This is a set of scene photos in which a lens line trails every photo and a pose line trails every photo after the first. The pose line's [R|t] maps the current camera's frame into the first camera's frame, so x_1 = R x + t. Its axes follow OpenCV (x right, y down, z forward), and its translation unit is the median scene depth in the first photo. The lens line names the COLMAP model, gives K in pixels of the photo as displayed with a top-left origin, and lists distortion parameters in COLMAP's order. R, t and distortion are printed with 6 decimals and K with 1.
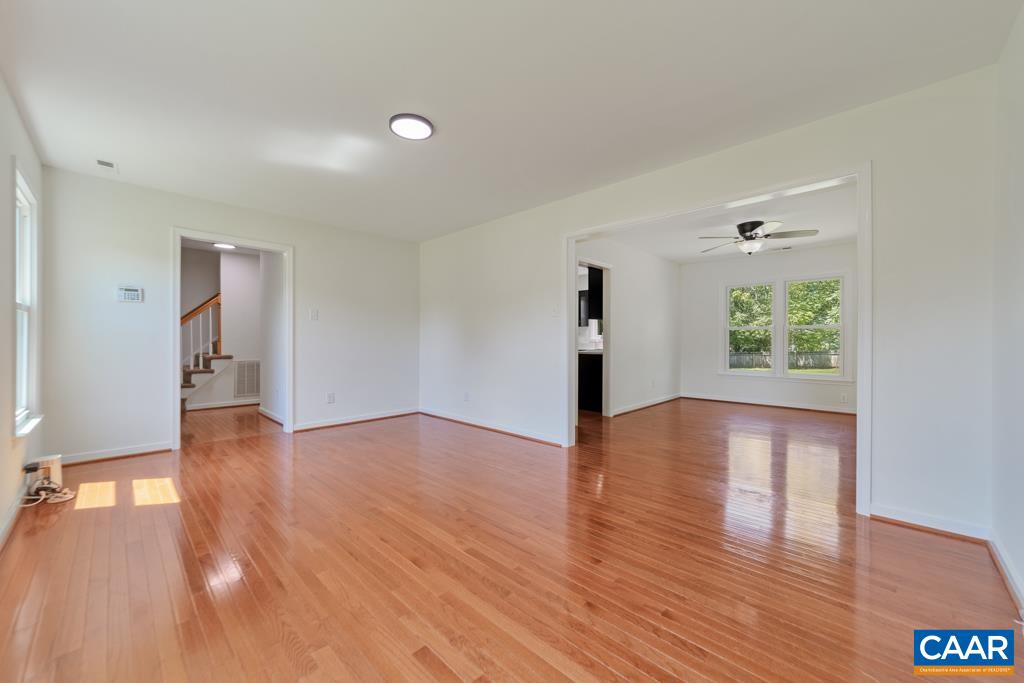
lens RADIAL K [[384.8, 0, 515.7], [0, 384.8, 340.6], [0, 0, 1]] dist [-0.010319, 0.007899]
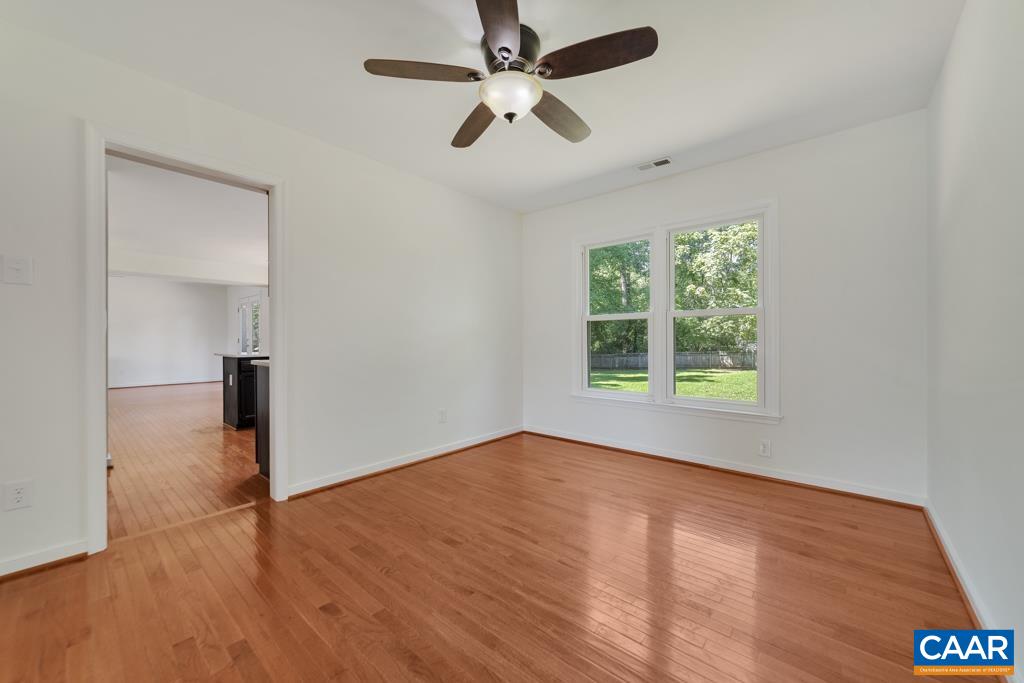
lens RADIAL K [[392.0, 0, 512.0], [0, 392.0, 341.5], [0, 0, 1]] dist [-0.001213, -0.000064]
pose [[0.998195, -0.005702, 0.059792, 0.397280], [0.005575, 0.999982, 0.002291, 0.002517], [-0.059804, -0.001954, 0.998208, 0.402580]]
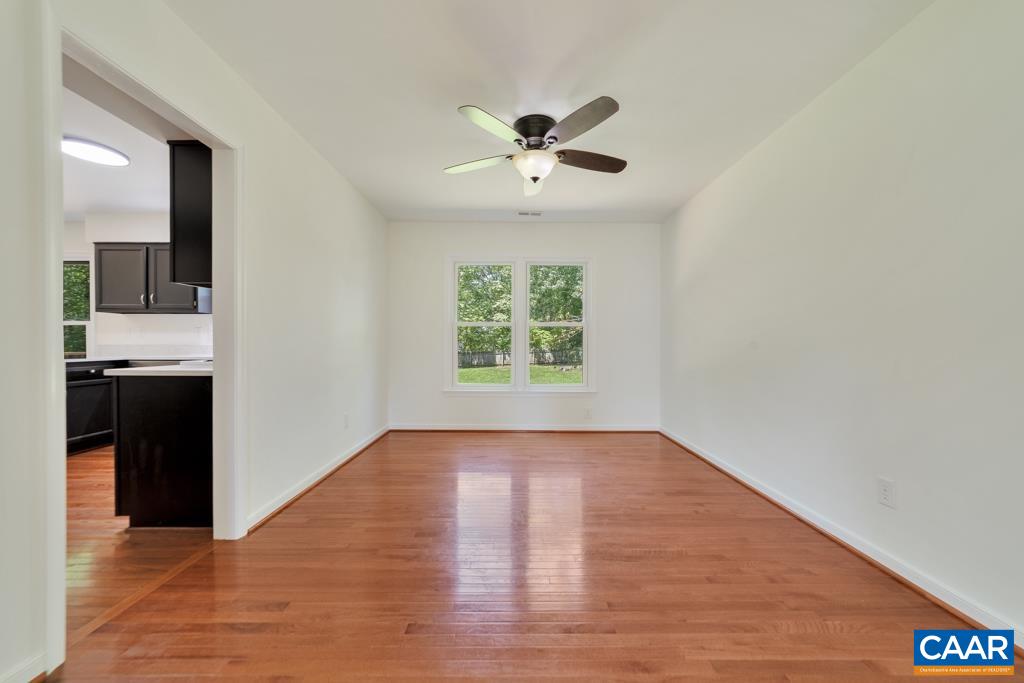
lens RADIAL K [[390.3, 0, 514.4], [0, 390.3, 344.1], [0, 0, 1]] dist [-0.016445, 0.007042]
pose [[0.716395, -0.001652, 0.697693, 0.140369], [-0.001884, 0.999989, 0.004302, 0.001665], [-0.697693, -0.004397, 0.716384, 0.423770]]
